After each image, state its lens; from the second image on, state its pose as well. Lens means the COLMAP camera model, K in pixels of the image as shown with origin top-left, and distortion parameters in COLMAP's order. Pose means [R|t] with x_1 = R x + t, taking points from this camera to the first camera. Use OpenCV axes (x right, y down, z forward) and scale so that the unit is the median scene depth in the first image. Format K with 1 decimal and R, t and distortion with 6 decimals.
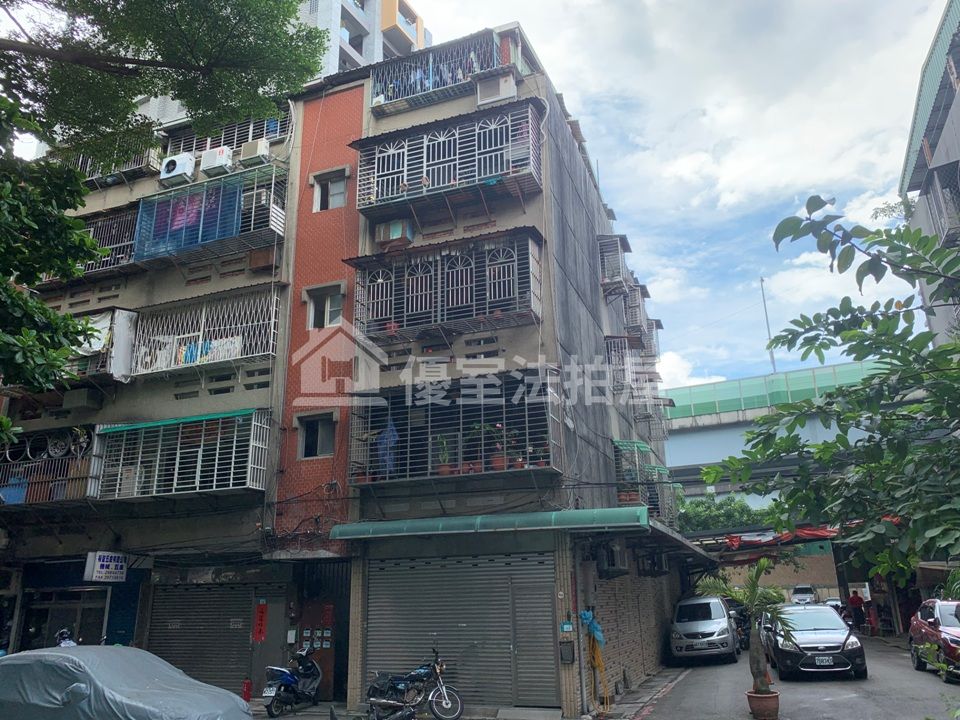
lens RADIAL K [[735.2, 0, 480.0], [0, 735.2, 360.0], [0, 0, 1]] dist [0.192053, -0.576714]
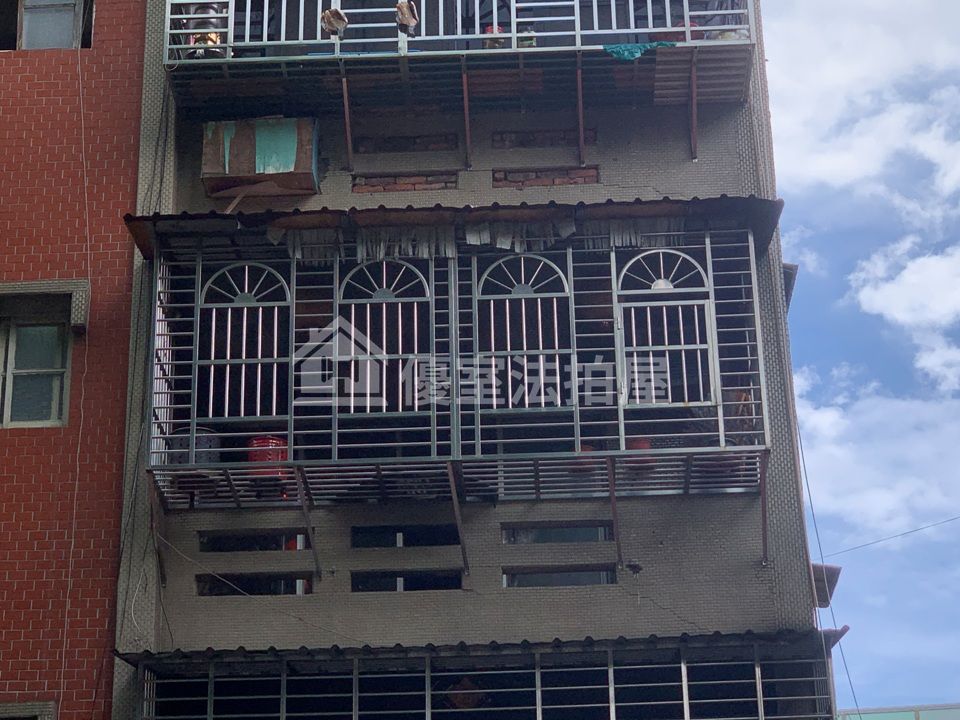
lens RADIAL K [[2247.9, 0, 480.0], [0, 2247.9, 360.0], [0, 0, 1]] dist [-0.285378, 3.552482]
pose [[0.951680, 0.131001, 0.277749, -0.301118], [-0.096689, 0.986269, -0.133882, 0.033023], [-0.291474, 0.100557, 0.951279, 0.091140]]
